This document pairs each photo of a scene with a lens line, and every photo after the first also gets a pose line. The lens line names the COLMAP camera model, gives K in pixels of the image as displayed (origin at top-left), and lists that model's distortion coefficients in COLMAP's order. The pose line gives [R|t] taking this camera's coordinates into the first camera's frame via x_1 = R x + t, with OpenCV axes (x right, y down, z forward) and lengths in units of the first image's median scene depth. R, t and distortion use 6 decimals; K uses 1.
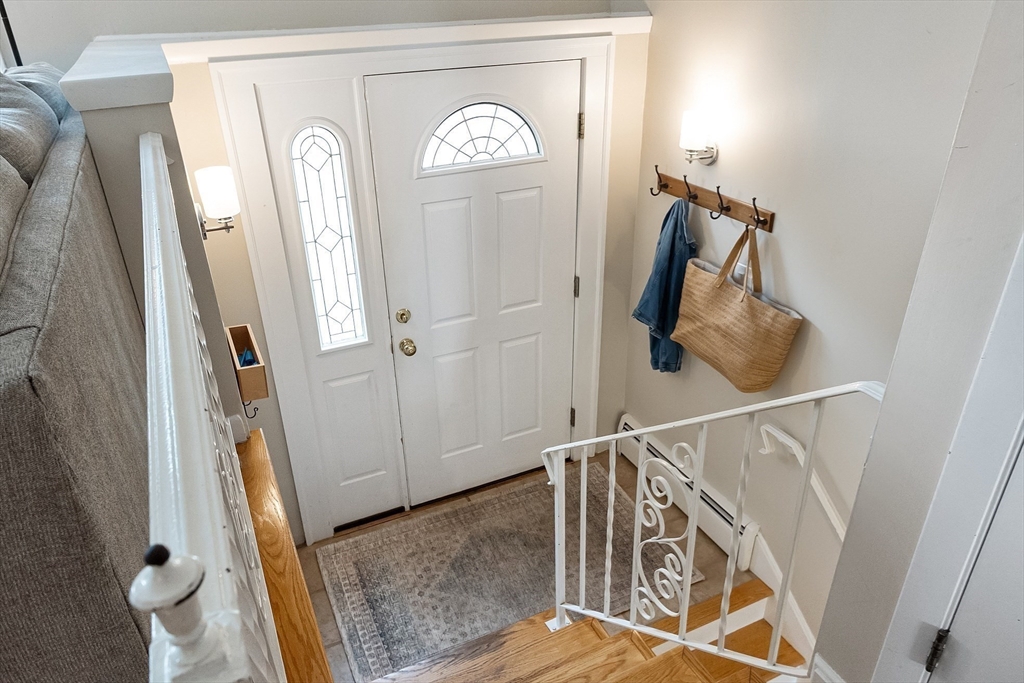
lens RADIAL K [[696.0, 0, 491.4], [0, 696.0, 341.4], [0, 0, 1]] dist [0.004326, 0.003147]
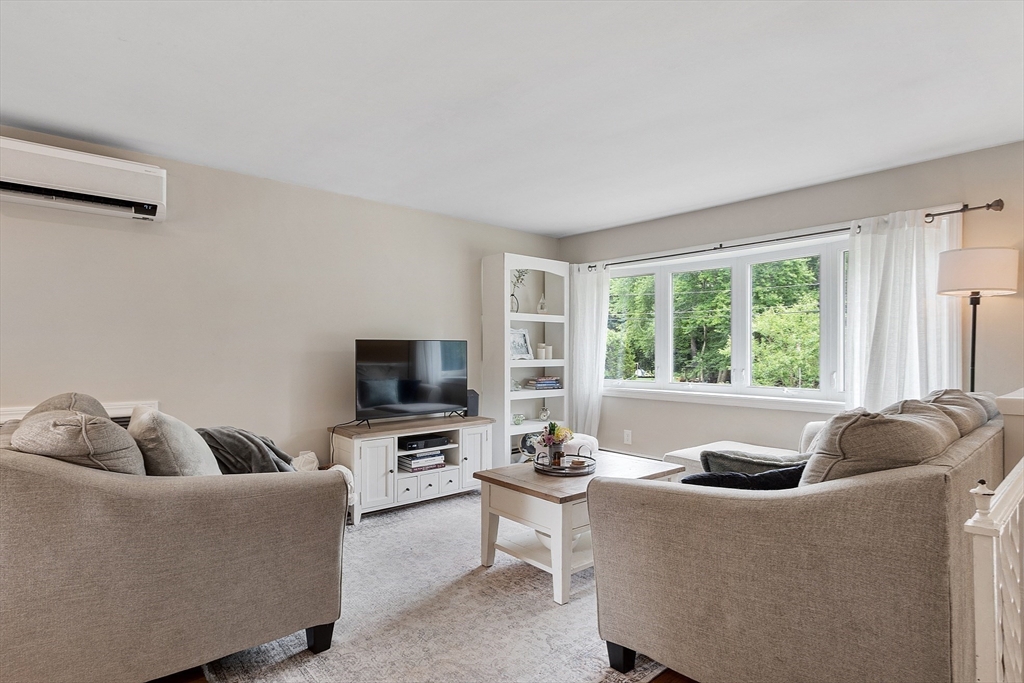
lens RADIAL K [[516.4, 0, 512.5], [0, 516.4, 345.2], [0, 0, 1]] dist [0.003948, 0.000375]
pose [[0.281929, 0.020218, -0.959222, 0.356449], [-0.460386, 0.880006, -0.116765, 0.268243], [0.841761, 0.474532, 0.257408, -0.533279]]
